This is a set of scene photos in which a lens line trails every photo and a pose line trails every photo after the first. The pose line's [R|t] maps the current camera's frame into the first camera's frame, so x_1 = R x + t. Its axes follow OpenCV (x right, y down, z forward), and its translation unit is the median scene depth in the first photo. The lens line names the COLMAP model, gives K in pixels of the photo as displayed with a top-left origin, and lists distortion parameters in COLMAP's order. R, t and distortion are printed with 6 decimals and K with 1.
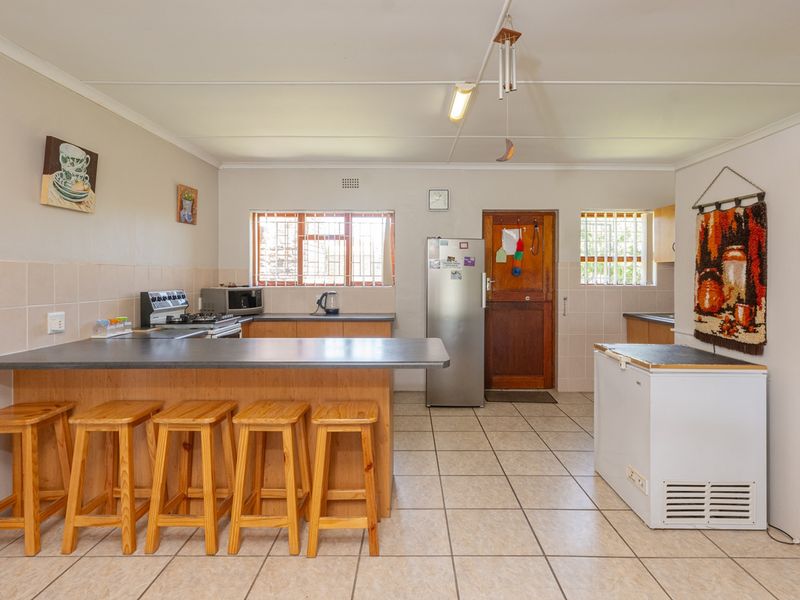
lens RADIAL K [[447.4, 0, 400.5], [0, 447.4, 279.2], [0, 0, 1]] dist [-0.000118, -0.001420]
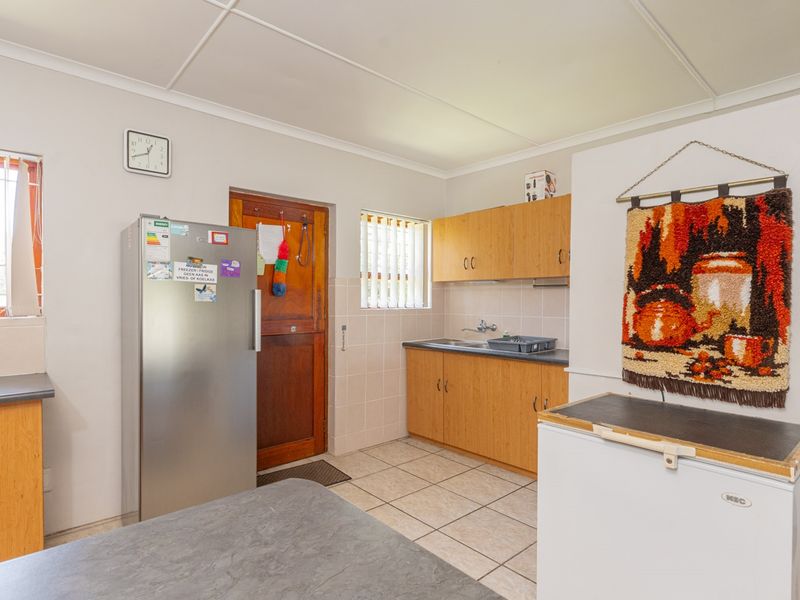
lens RADIAL K [[447.4, 0, 408.5], [0, 447.4, 303.9], [0, 0, 1]] dist [-0.000118, -0.001420]
pose [[0.742919, -0.005927, 0.669355, -0.081188], [0.002382, 0.999978, 0.006211, 0.001070], [-0.669377, -0.003020, 0.742917, 0.733951]]
